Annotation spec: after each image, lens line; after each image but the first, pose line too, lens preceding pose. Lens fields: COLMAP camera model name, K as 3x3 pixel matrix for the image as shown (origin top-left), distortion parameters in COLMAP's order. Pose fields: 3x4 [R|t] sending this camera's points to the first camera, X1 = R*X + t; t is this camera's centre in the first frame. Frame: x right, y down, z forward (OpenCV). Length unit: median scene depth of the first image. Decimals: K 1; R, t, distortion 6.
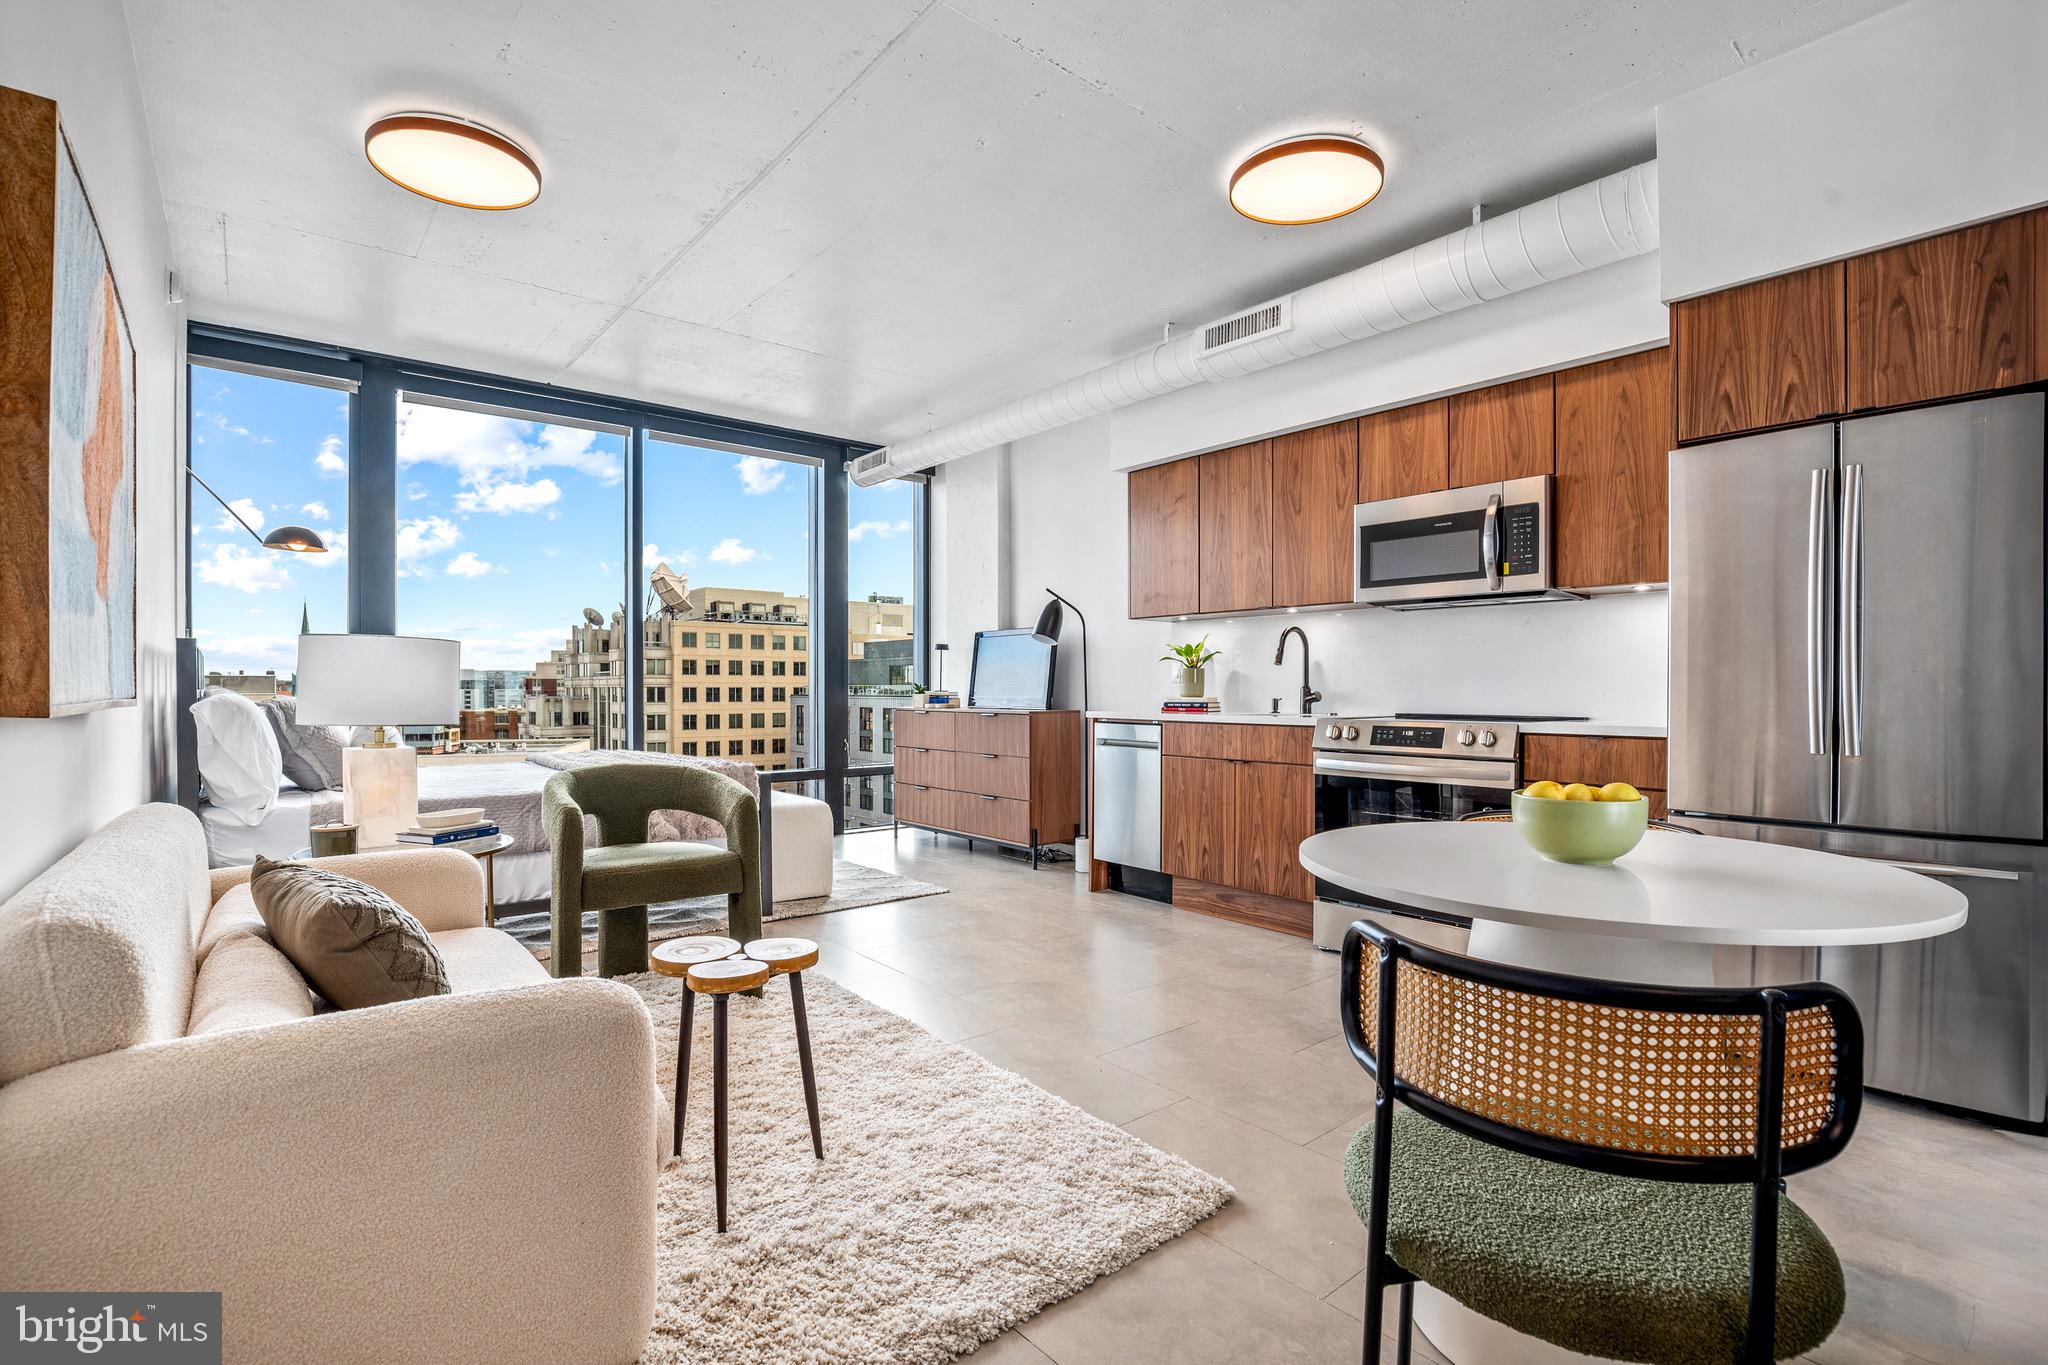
lens RADIAL K [[954.2, 0, 1022.5], [0, 954.2, 688.9], [0, 0, 1]] dist [-0.016120, 0.003660]
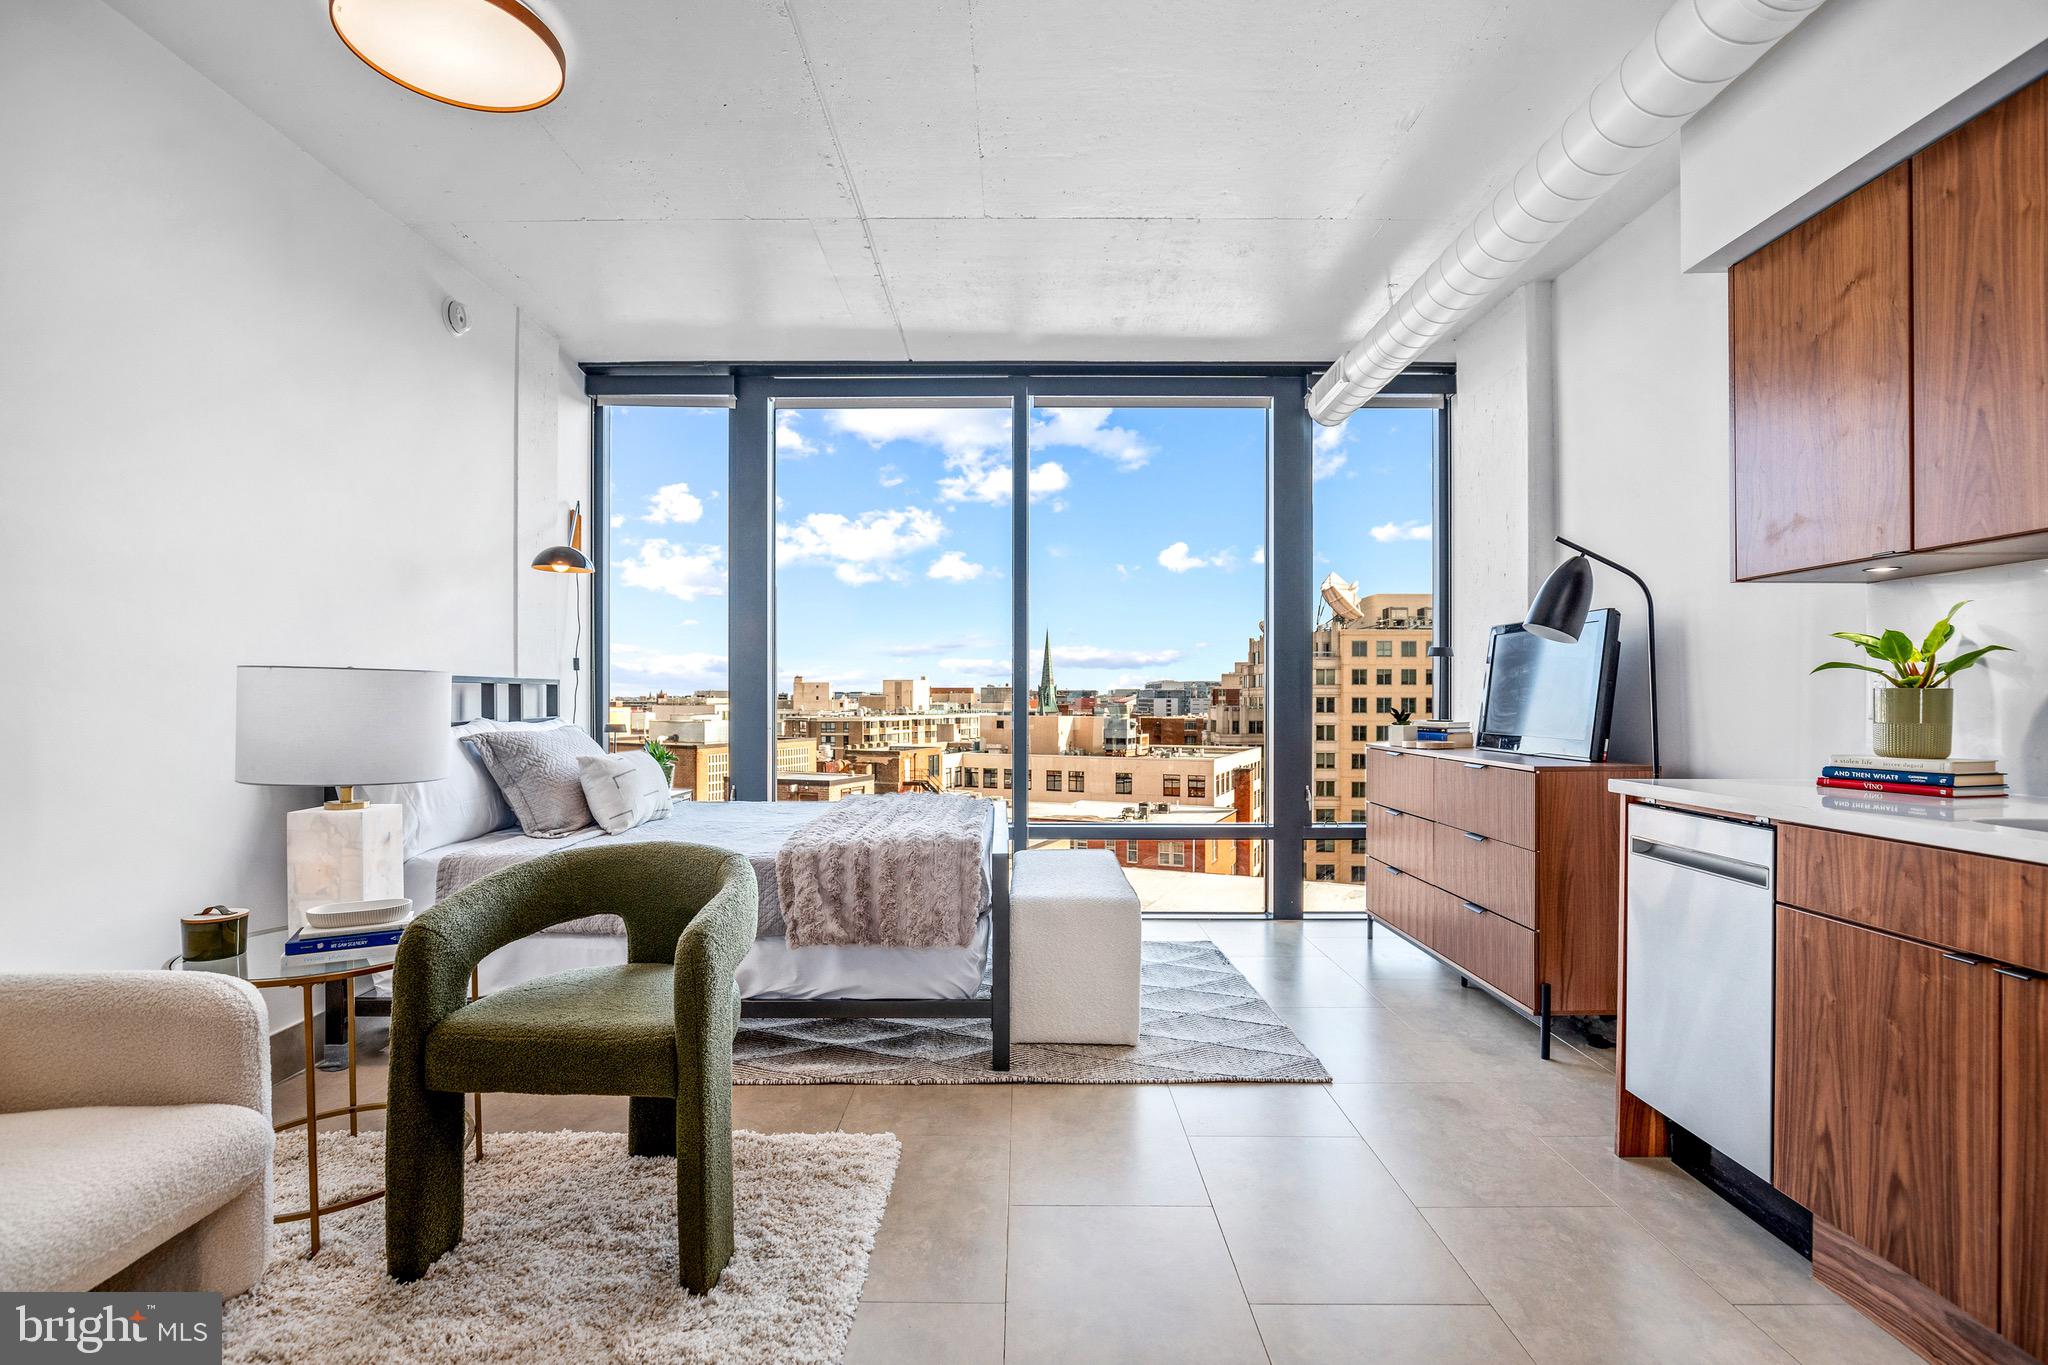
lens RADIAL K [[954.2, 0, 1025.8], [0, 954.2, 696.4], [0, 0, 1]] dist [-0.016120, 0.003660]
pose [[0.769989, -0.000133, -0.638057, 0.167724], [-0.000994, 0.999999, -0.001409, -0.019828], [0.638056, 0.001719, 0.769988, 0.511075]]
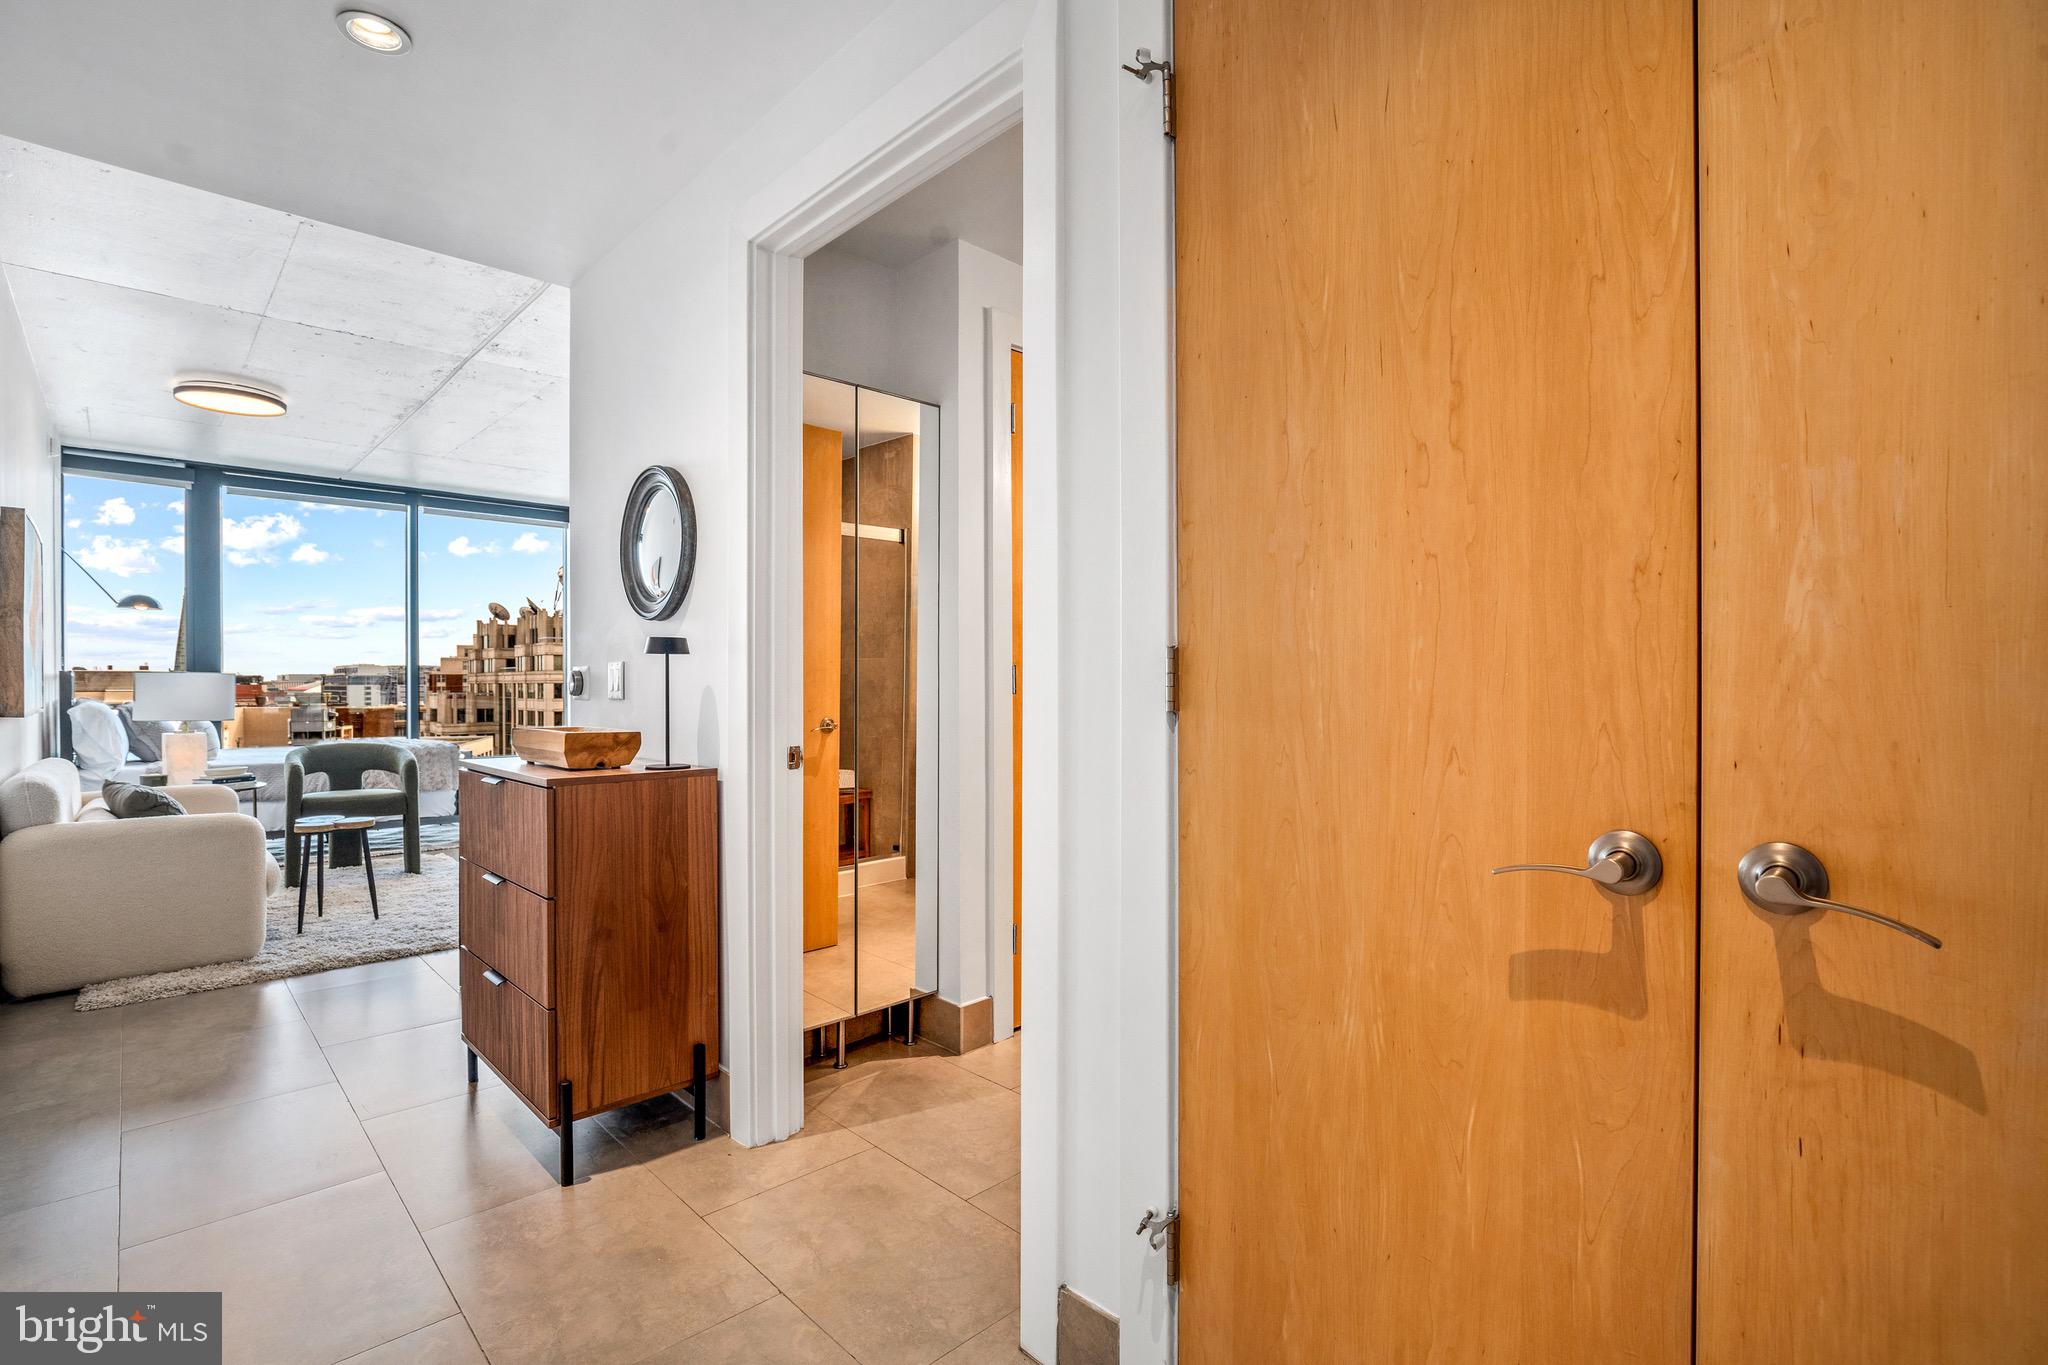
lens RADIAL K [[954.2, 0, 1033.9], [0, 954.2, 676.7], [0, 0, 1]] dist [-0.016120, 0.003660]
pose [[0.996649, -0.003515, 0.081723, 0.280237], [0.004004, 0.999975, -0.005830, -0.009790], [-0.081701, 0.006138, 0.996638, -0.327301]]
